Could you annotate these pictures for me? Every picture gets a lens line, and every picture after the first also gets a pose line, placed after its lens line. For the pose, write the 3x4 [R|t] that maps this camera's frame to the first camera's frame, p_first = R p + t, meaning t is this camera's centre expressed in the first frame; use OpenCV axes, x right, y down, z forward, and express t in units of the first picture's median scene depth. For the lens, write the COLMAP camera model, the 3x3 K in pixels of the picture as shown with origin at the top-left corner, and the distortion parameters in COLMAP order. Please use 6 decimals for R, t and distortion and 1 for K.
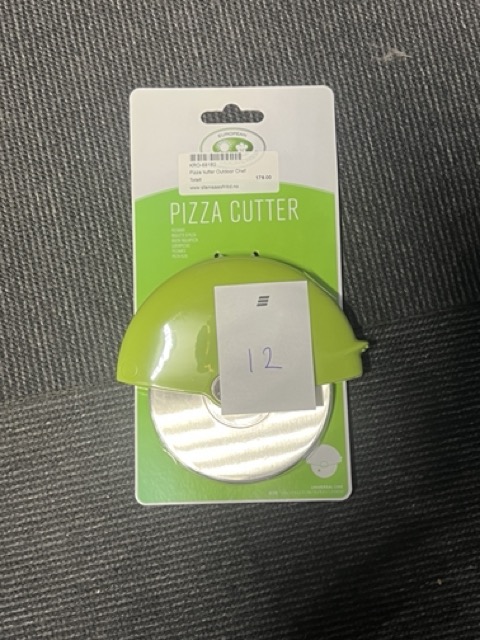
lens RADIAL K [[832.0, 0, 235.8], [0, 832.0, 344.3], [0, 0, 1]] dist [0.023440, 0.000000]
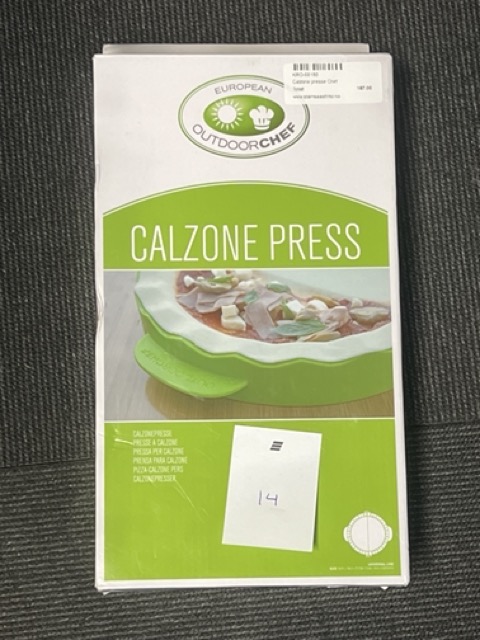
lens RADIAL K [[1497.6, 0, 208.5], [0, 1497.6, 358.6], [0, 0, 1]] dist [0.100562, 0.000000]
pose [[0.993752, 0.111460, 0.005861, -0.171601], [-0.111055, 0.992659, -0.047904, 0.022954], [-0.011157, 0.046954, 0.998835, -0.982566]]
